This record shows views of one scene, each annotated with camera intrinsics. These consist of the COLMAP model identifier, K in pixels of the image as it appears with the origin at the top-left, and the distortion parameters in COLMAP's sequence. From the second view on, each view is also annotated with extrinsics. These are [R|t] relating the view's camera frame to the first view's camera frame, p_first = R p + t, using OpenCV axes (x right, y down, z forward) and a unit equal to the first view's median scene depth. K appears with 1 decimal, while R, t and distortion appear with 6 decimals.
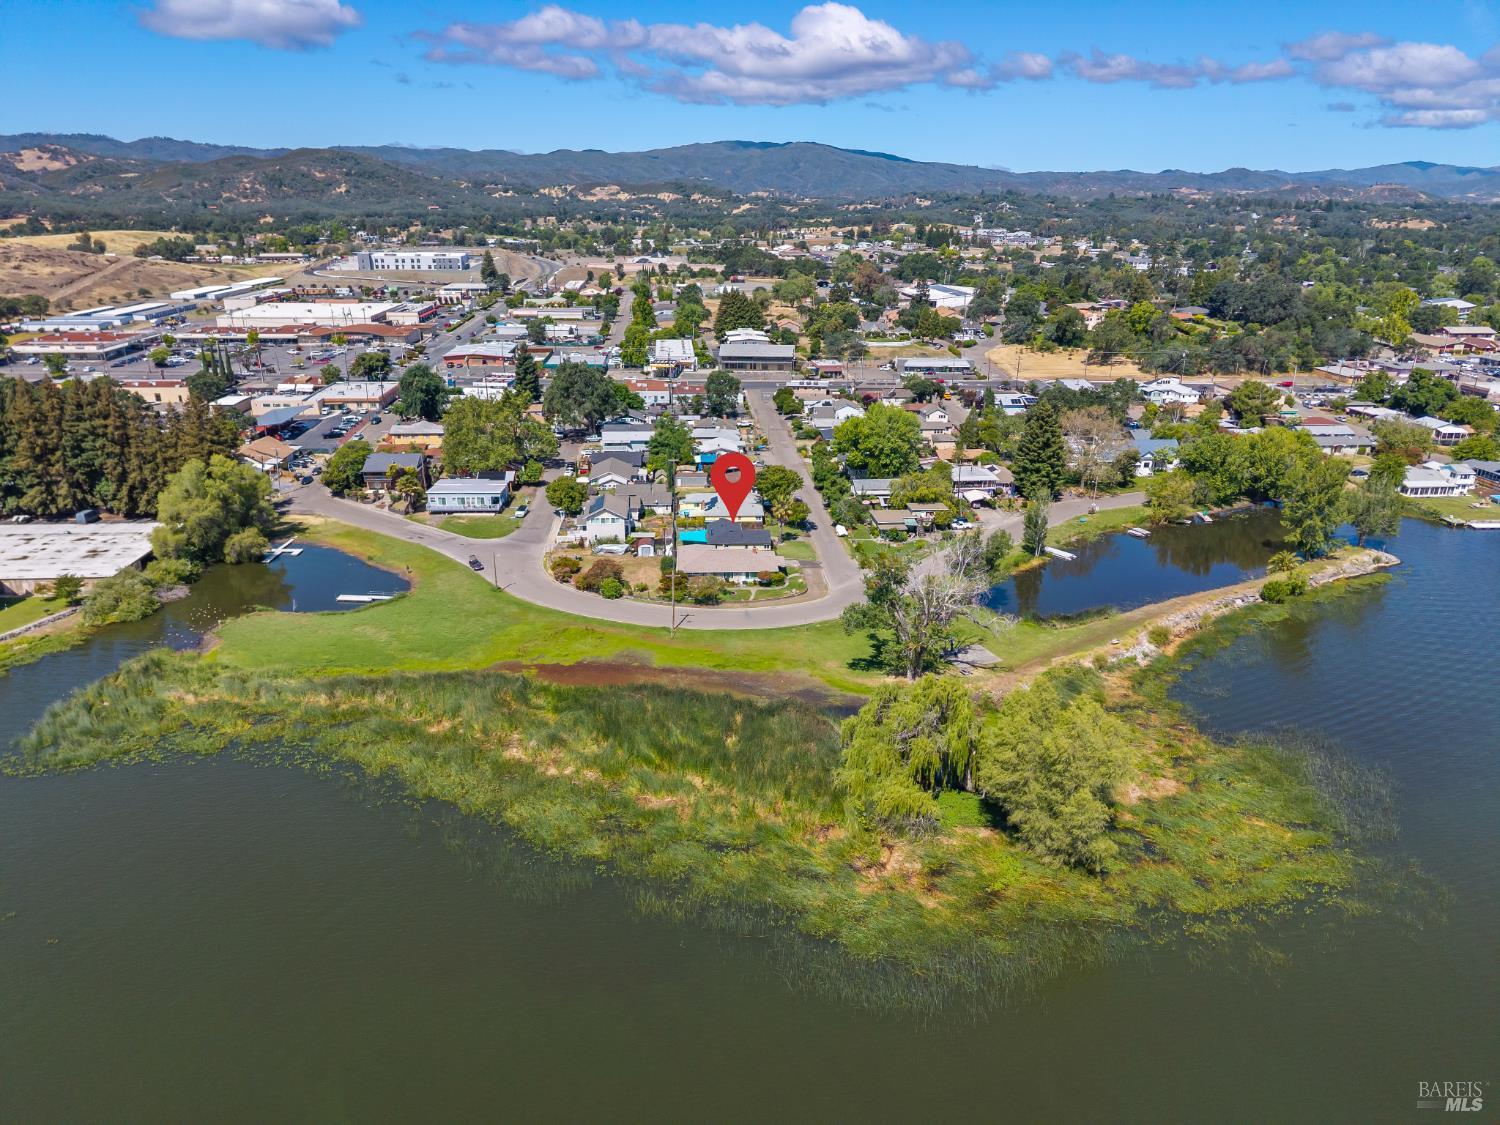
lens RADIAL K [[1002.3, 0, 749.2], [0, 1002.3, 561.9], [0, 0, 1]] dist [0.022910, -0.023513]
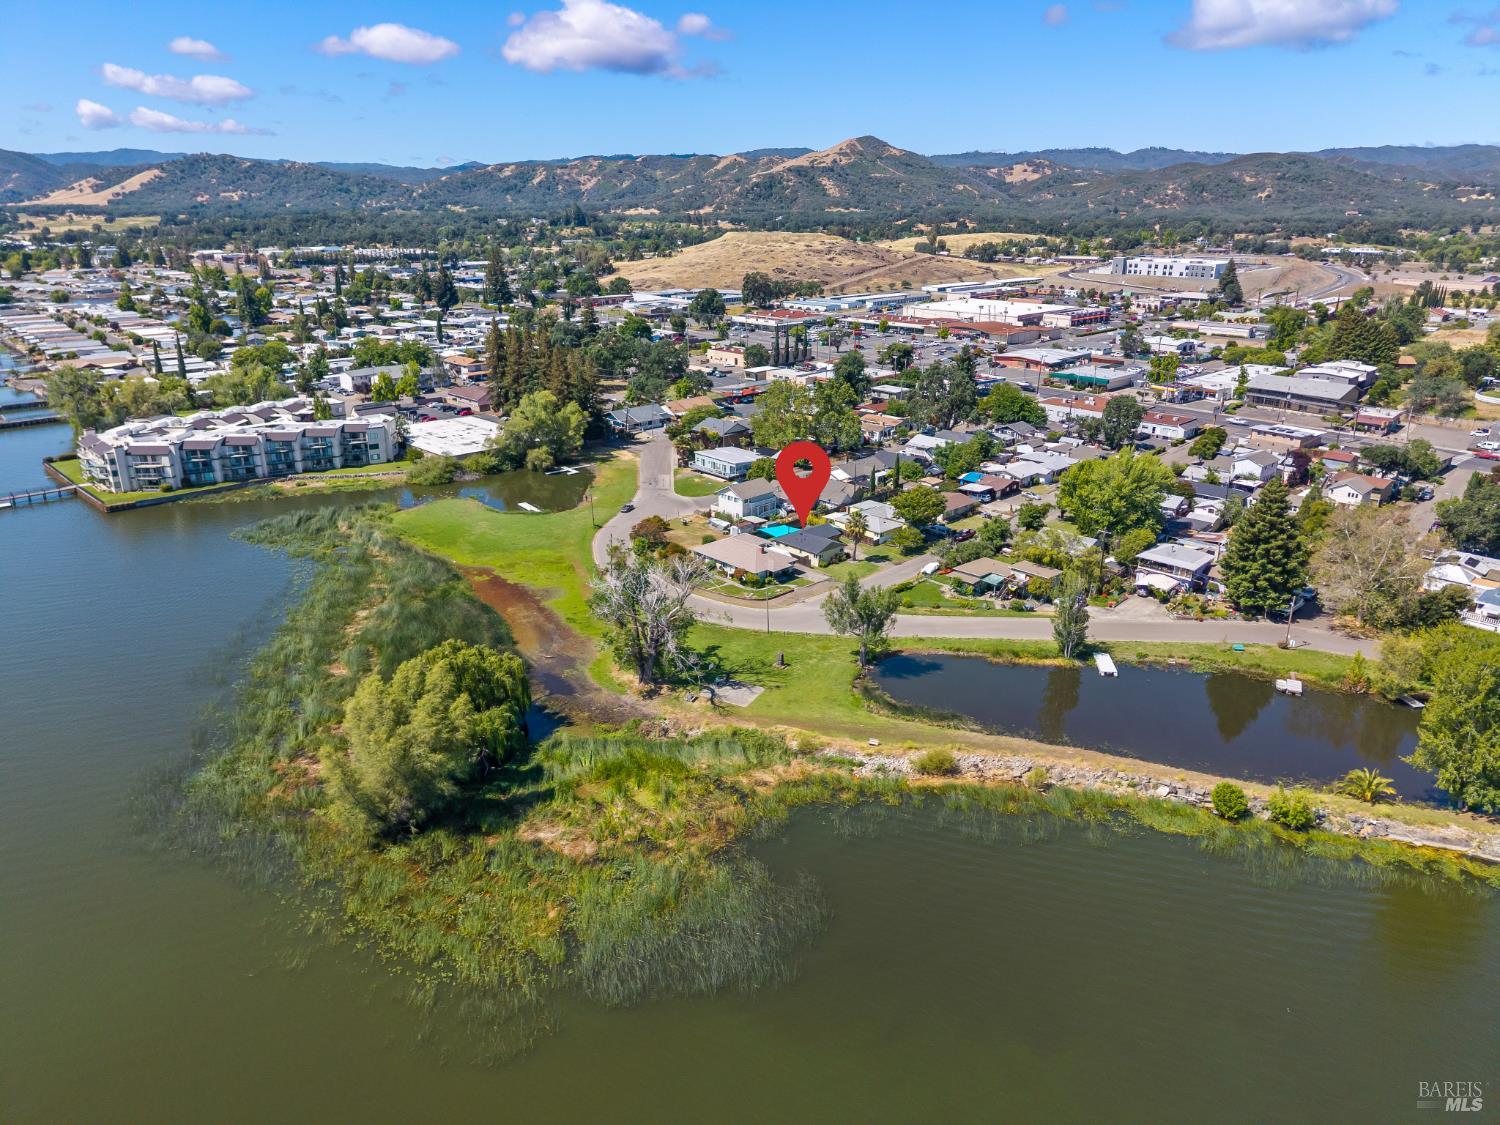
lens RADIAL K [[1002.3, 0, 749.2], [0, 1002.3, 561.9], [0, 0, 1]] dist [0.022910, -0.023513]
pose [[0.645092, 0.251772, -0.721434, 0.335422], [-0.255672, 0.960856, 0.106711, -0.048056], [0.720061, 0.115612, 0.684211, 0.142351]]
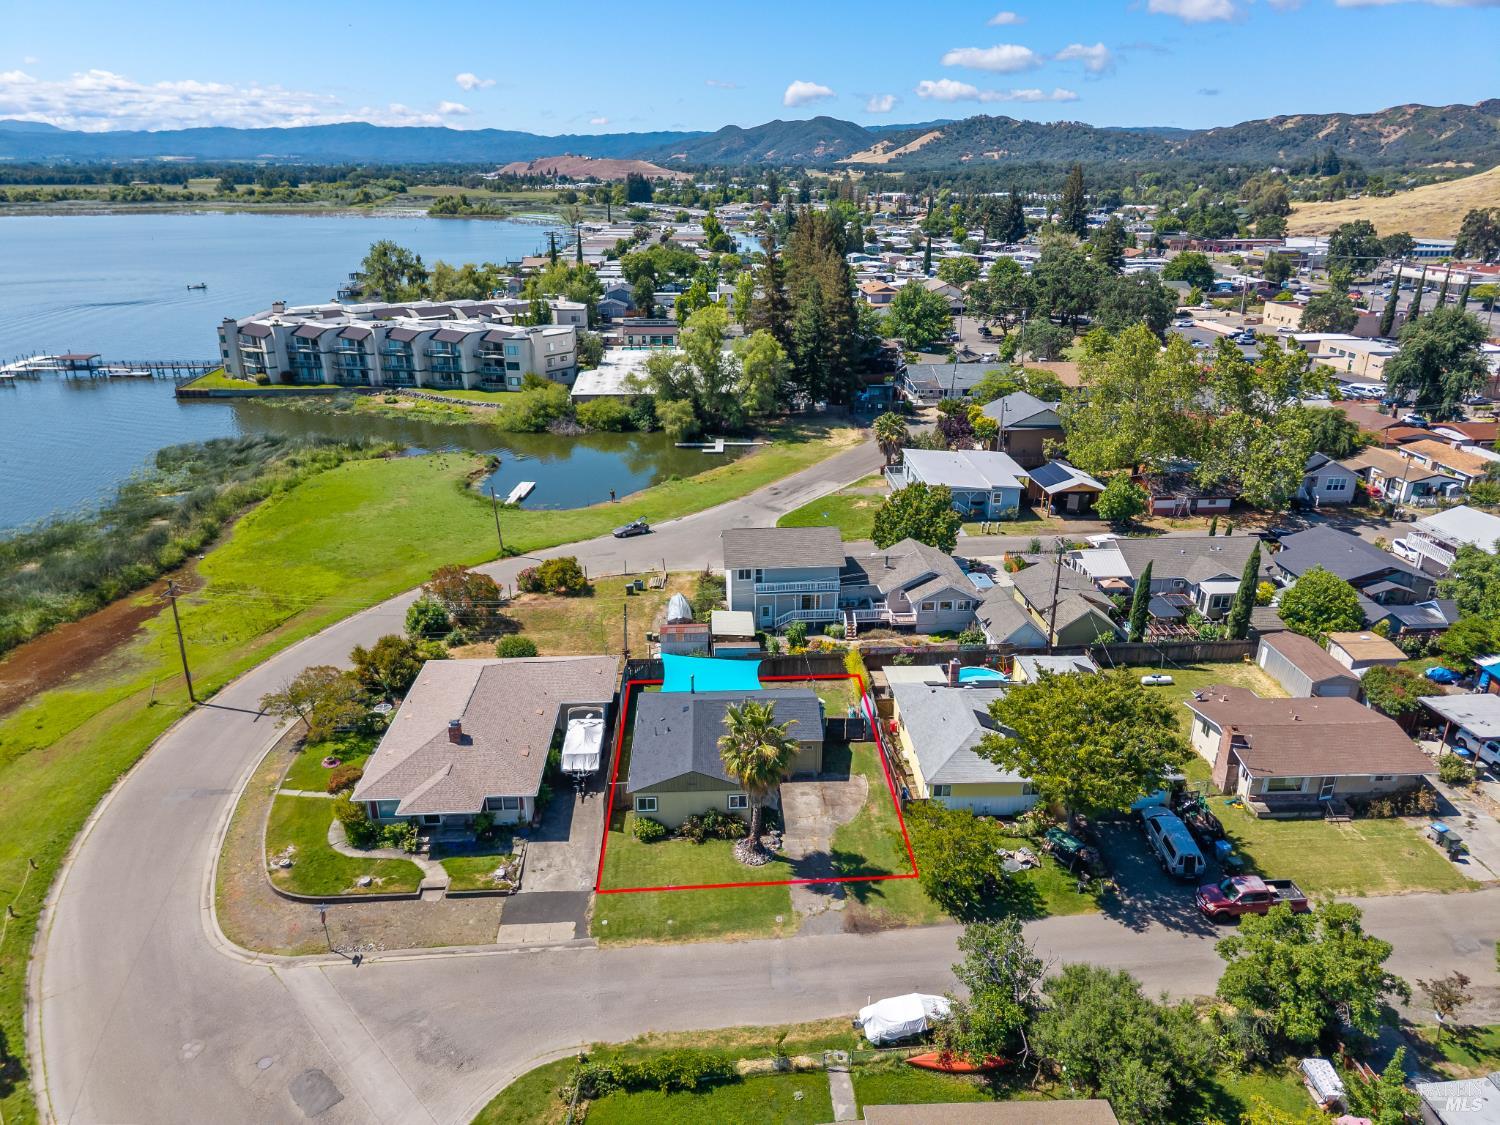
lens RADIAL K [[1002.3, 0, 749.2], [0, 1002.3, 561.9], [0, 0, 1]] dist [0.022910, -0.023513]
pose [[-0.001248, 0.357698, -0.933836, 0.143321], [-0.339815, 0.878115, 0.336809, -0.099381], [0.940491, 0.317752, 0.120455, 0.479593]]
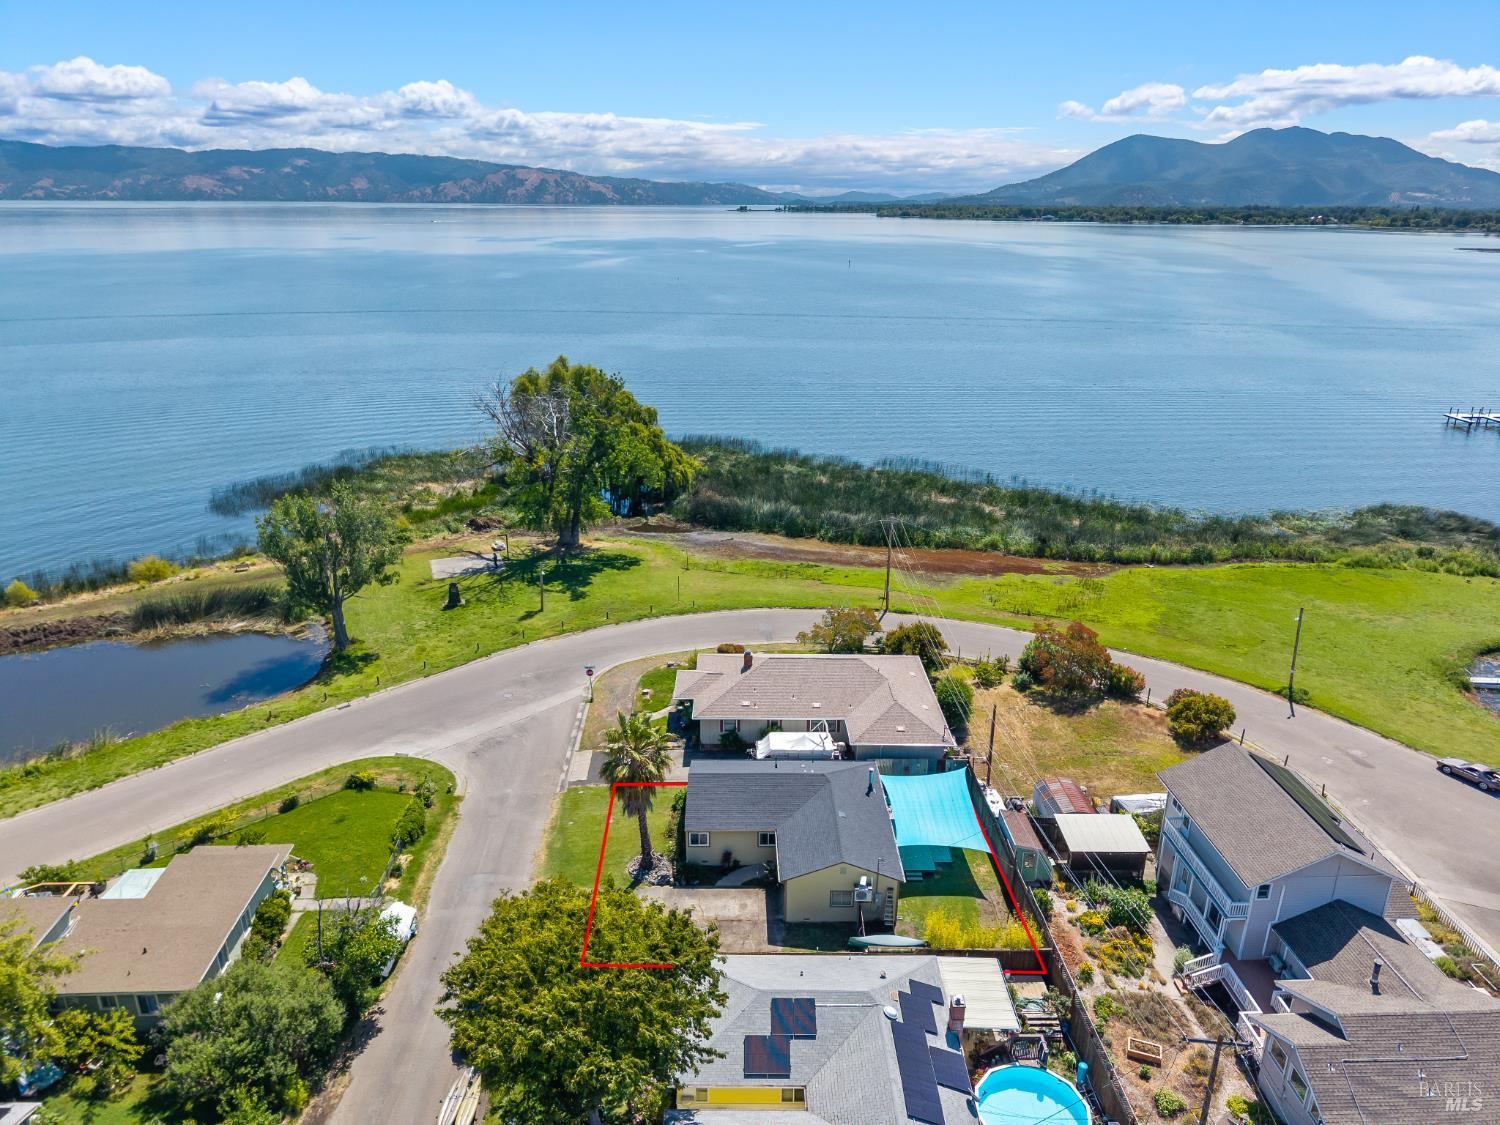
lens RADIAL K [[1002.3, 0, 749.2], [0, 1002.3, 561.9], [0, 0, 1]] dist [0.022910, -0.023513]
pose [[-0.998973, -0.029530, 0.034357, -0.003556], [-0.001100, 0.773951, 0.633245, -0.144375], [-0.045290, 0.632557, -0.773189, 0.602759]]
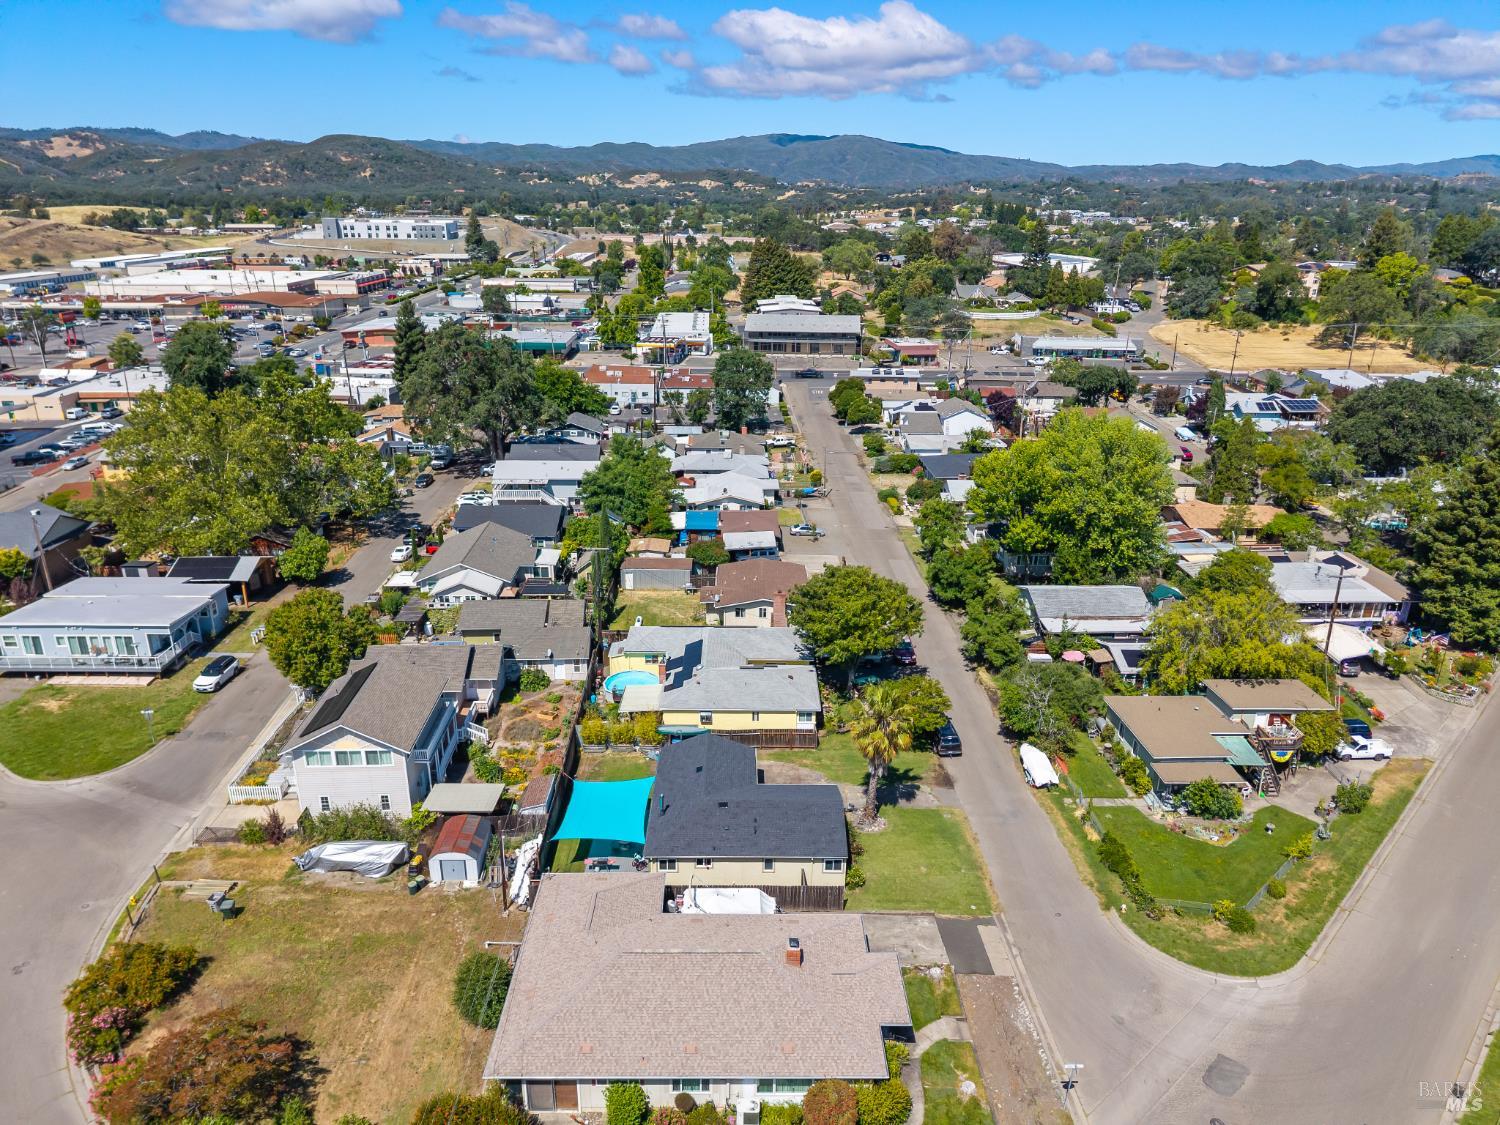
lens RADIAL K [[1002.3, 0, 749.2], [0, 1002.3, 561.9], [0, 0, 1]] dist [0.022910, -0.023513]
pose [[0.999095, 0.014072, -0.040149, 0.001452], [-0.013983, 0.999899, 0.002486, -0.055071], [0.040180, -0.001922, 0.999191, 0.336134]]
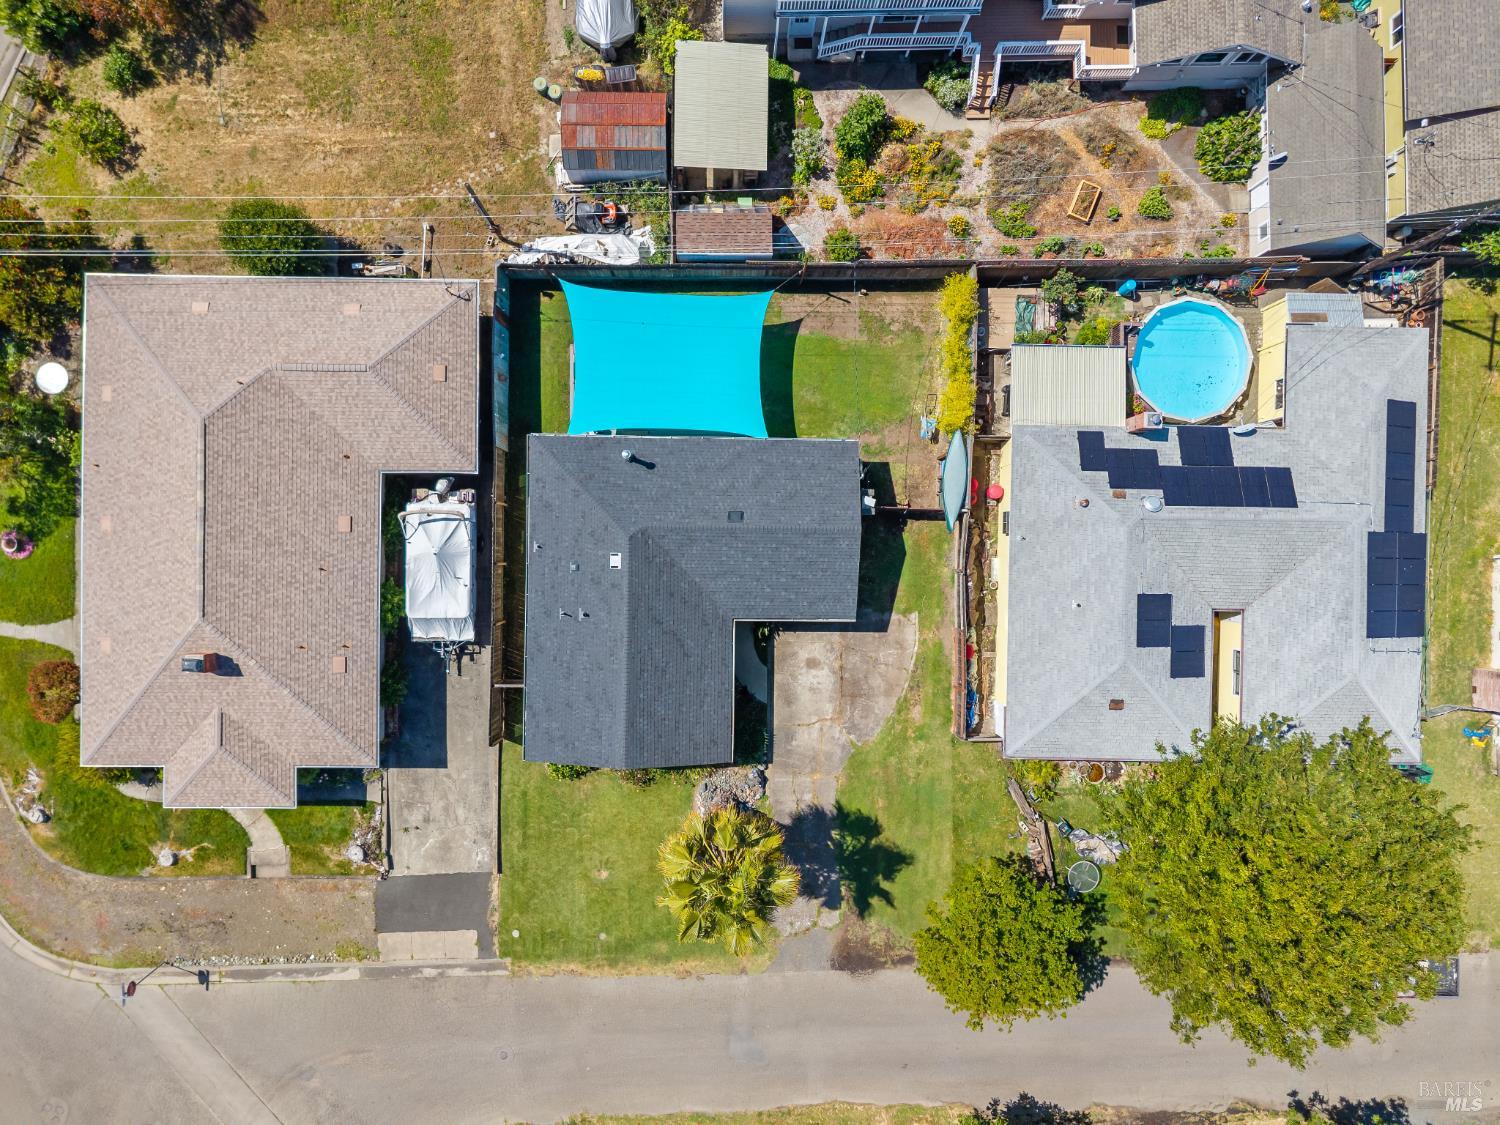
lens RADIAL K [[1002.3, 0, 749.2], [0, 1002.3, 561.9], [0, 0, 1]] dist [0.022910, -0.023513]
pose [[-0.059903, 0.998197, -0.003875, -0.009058], [-0.356463, -0.017766, 0.934140, -0.107490], [0.932387, 0.057340, 0.356885, 0.476507]]
